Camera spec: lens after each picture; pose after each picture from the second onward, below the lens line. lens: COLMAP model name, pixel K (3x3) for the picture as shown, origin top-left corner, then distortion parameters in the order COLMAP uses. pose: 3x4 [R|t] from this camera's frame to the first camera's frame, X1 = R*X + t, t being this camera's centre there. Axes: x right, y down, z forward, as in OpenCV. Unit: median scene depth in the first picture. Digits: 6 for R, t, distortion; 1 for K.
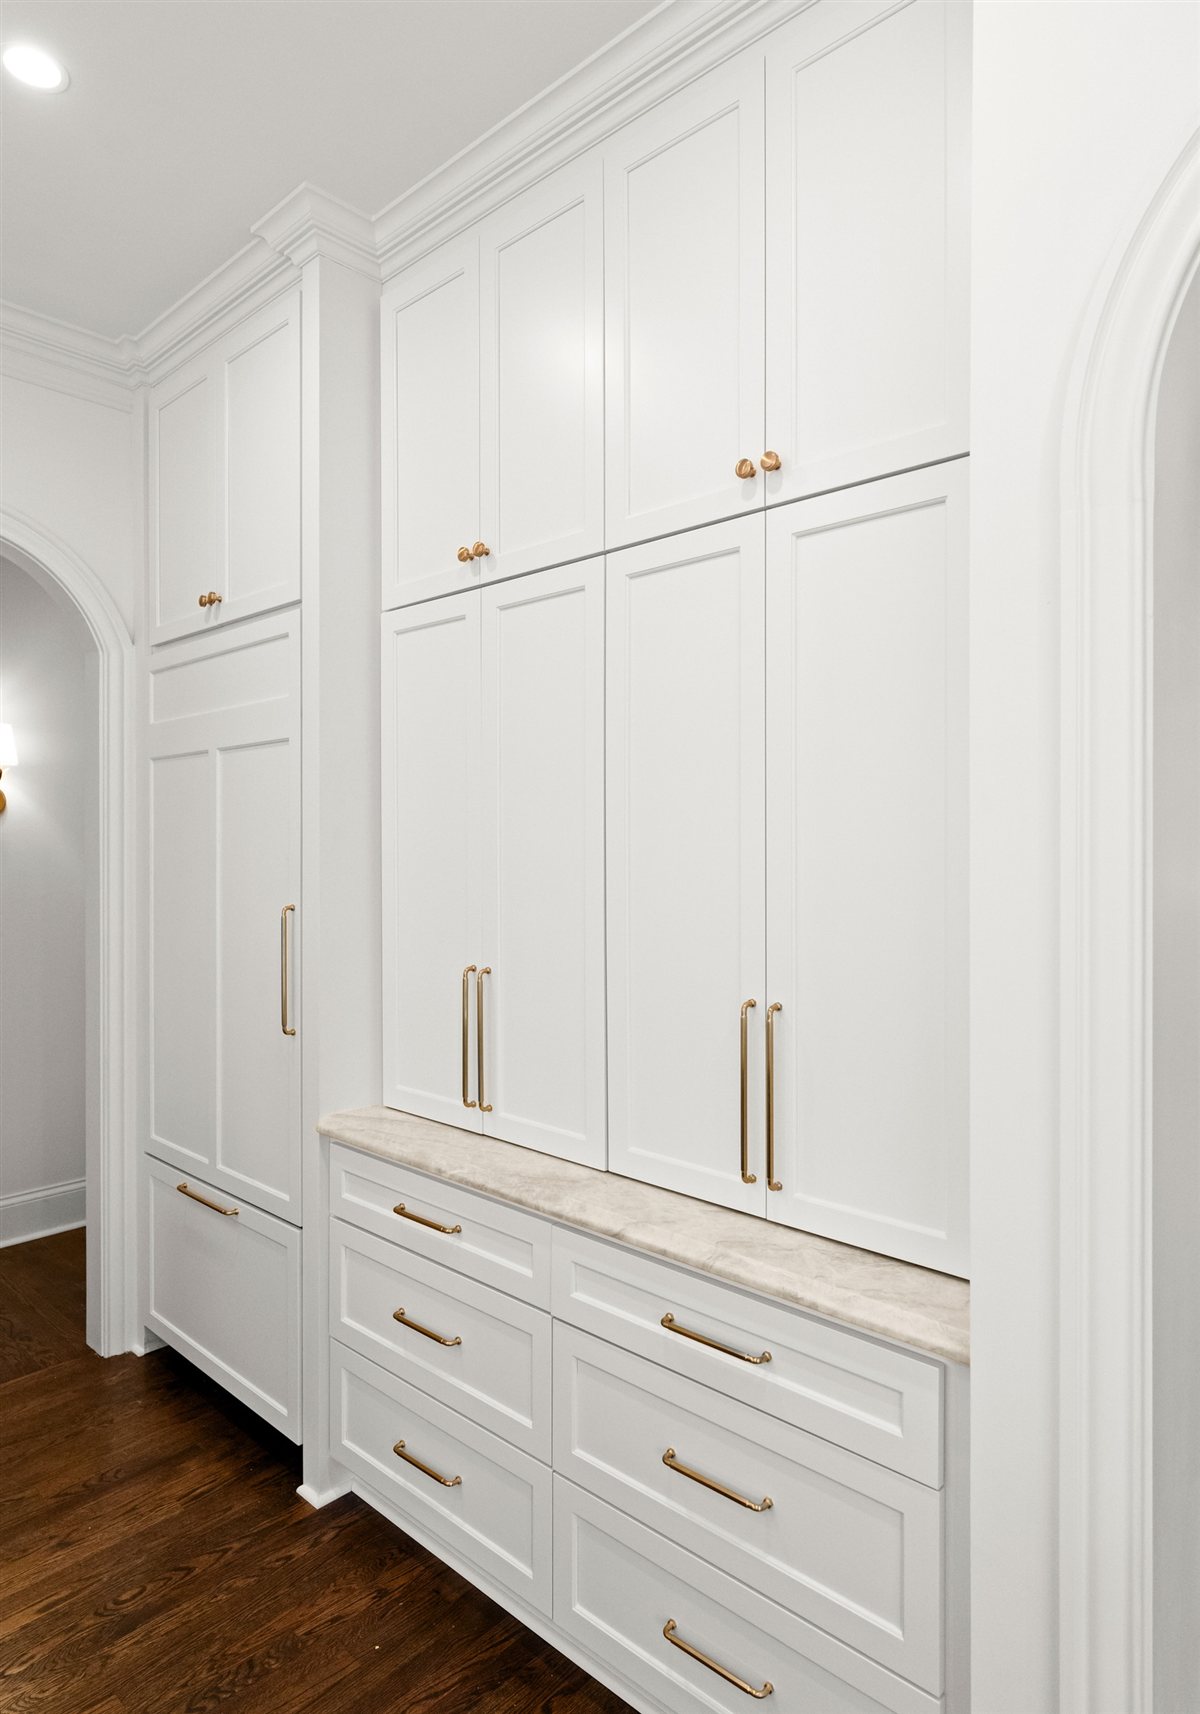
lens RADIAL K [[992.0, 0, 600.6], [0, 992.0, 870.7], [0, 0, 1]] dist [0.003759, 0.003258]
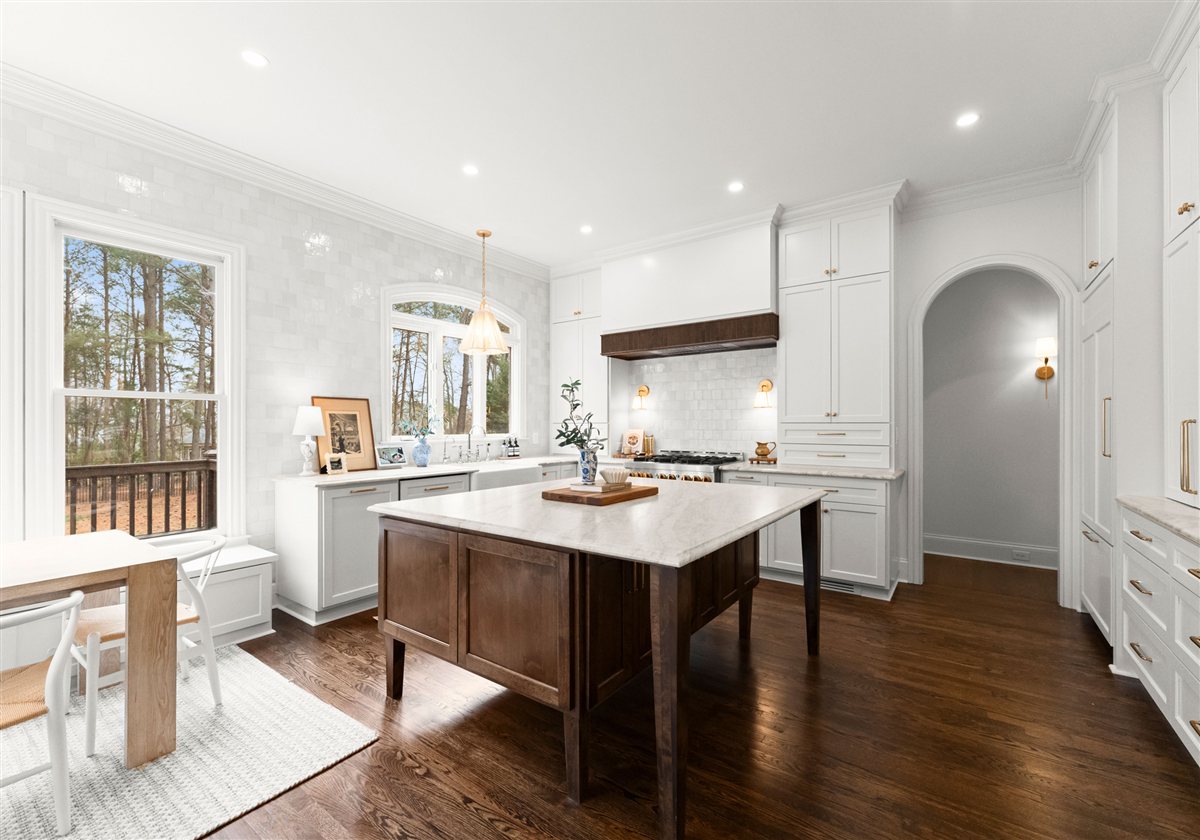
lens RADIAL K [[517.6, 0, 606.1], [0, 517.6, 418.1], [0, 0, 1]] dist [-0.005810, 0.001497]
pose [[0.129800, -0.022974, -0.991274, 0.738775], [-0.013119, 0.999604, -0.024885, 0.140698], [0.991453, 0.016235, 0.129447, -0.256789]]
